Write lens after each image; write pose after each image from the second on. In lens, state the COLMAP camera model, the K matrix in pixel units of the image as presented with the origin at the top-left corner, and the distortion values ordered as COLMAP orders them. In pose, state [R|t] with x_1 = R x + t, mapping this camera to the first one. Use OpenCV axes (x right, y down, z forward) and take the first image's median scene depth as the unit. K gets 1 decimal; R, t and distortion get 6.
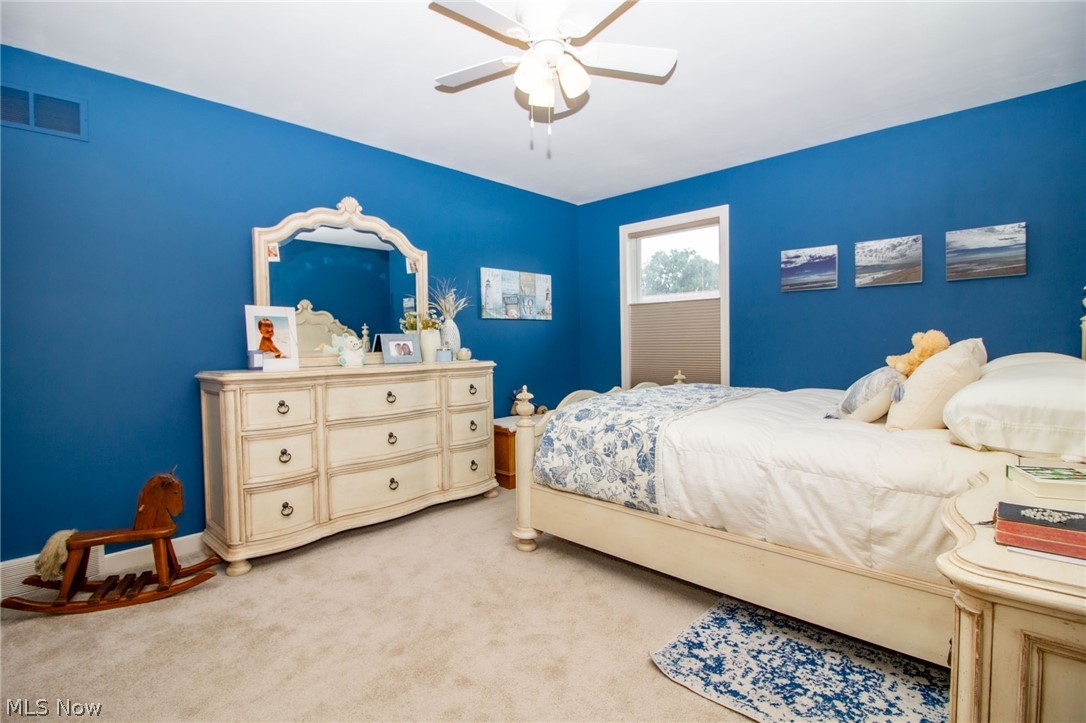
lens RADIAL K [[511.0, 0, 540.8], [0, 511.0, 360.0], [0, 0, 1]] dist [-0.000052, -0.014862]
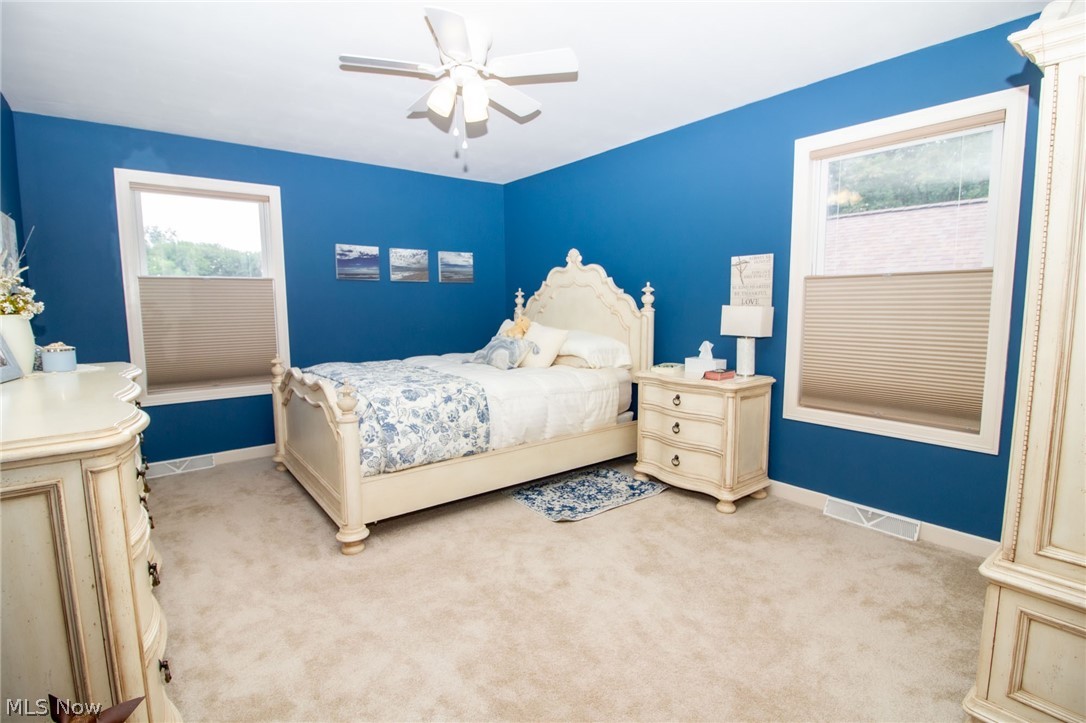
lens RADIAL K [[511.0, 0, 540.8], [0, 511.0, 360.0], [0, 0, 1]] dist [-0.000052, -0.014862]
pose [[0.151573, -0.095027, 0.983868, -0.993168], [0.040097, 0.995140, 0.089938, -0.057493], [-0.987633, 0.025818, 0.154646, 0.581708]]
